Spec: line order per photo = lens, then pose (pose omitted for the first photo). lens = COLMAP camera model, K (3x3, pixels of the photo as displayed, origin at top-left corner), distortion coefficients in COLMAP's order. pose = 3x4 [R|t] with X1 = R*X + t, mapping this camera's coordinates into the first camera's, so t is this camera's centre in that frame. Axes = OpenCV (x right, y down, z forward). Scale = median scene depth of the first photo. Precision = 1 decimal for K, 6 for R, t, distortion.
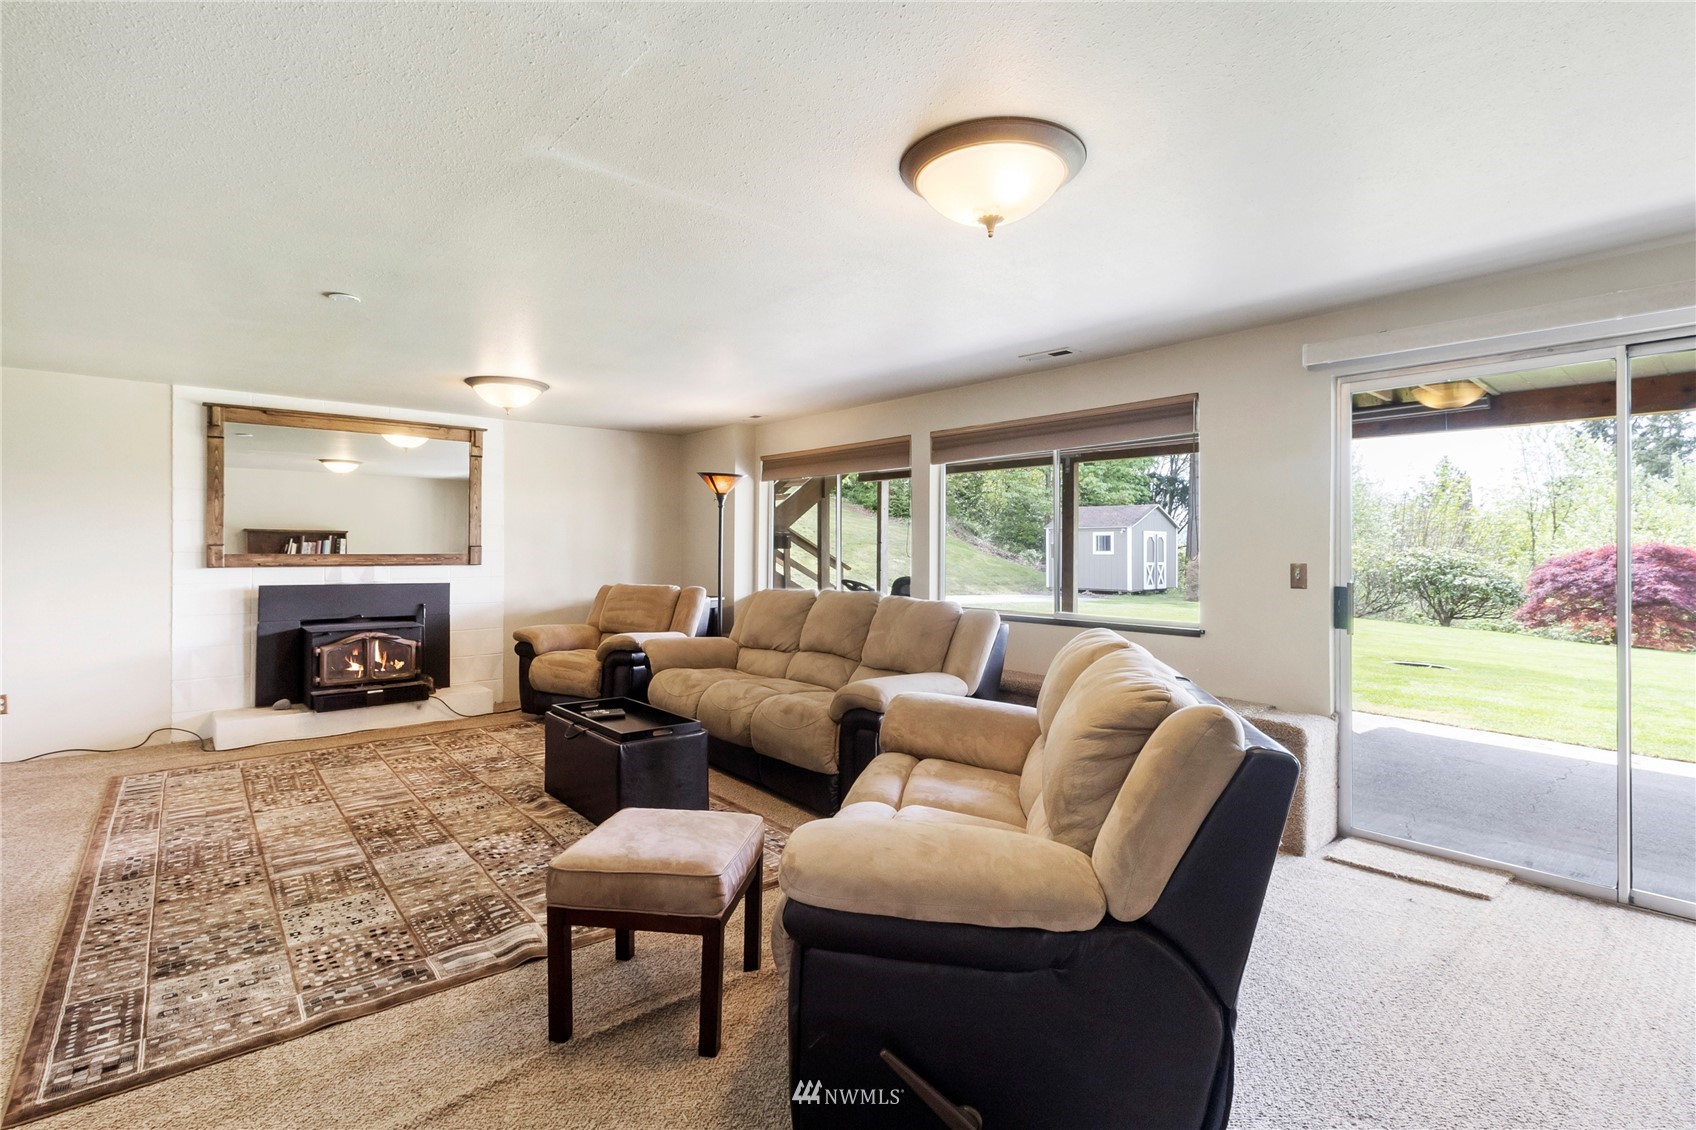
lens RADIAL K [[804.9, 0, 849.3], [0, 804.9, 527.6], [0, 0, 1]] dist [-0.000408, 0.000323]
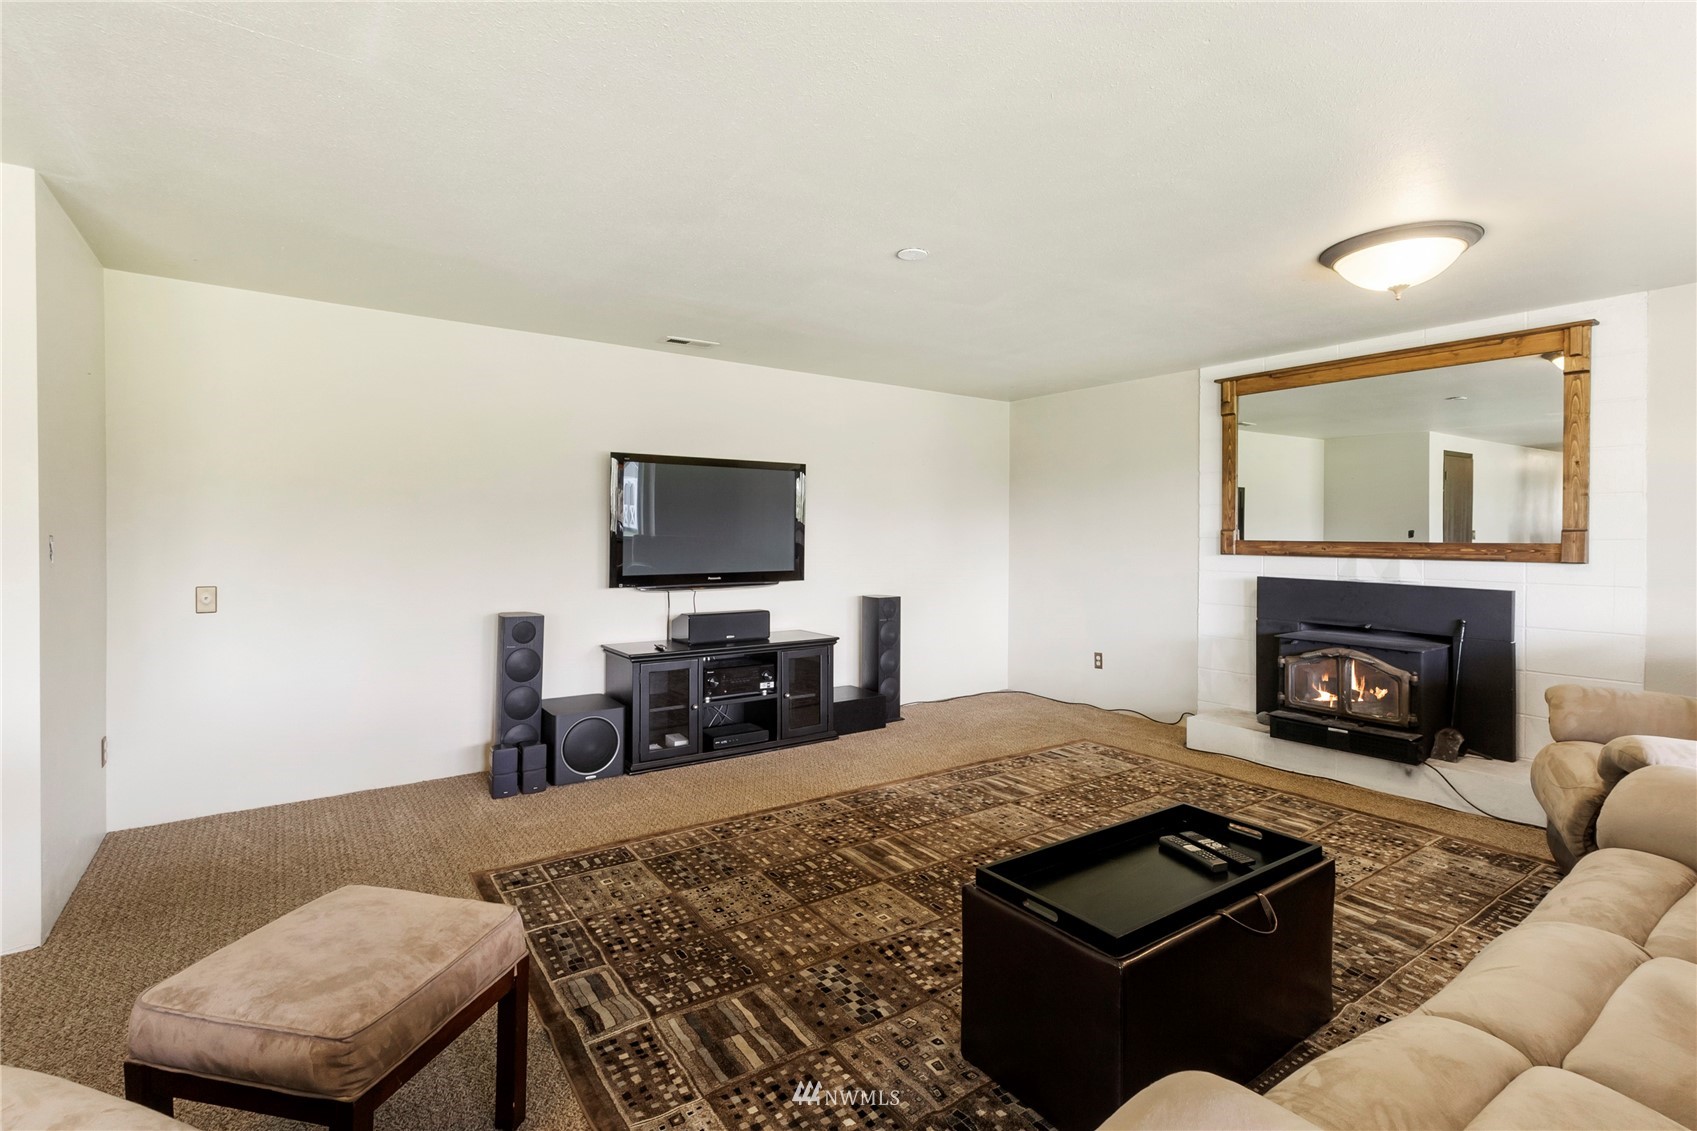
lens RADIAL K [[805.4, 0, 849.8], [0, 805.4, 528.1], [0, 0, 1]] dist [-0.000408, 0.000323]
pose [[-0.089374, -0.009165, -0.995956, 0.181036], [0.018518, 0.999770, -0.010862, 0.021743], [0.995826, -0.019414, -0.089183, 0.652441]]
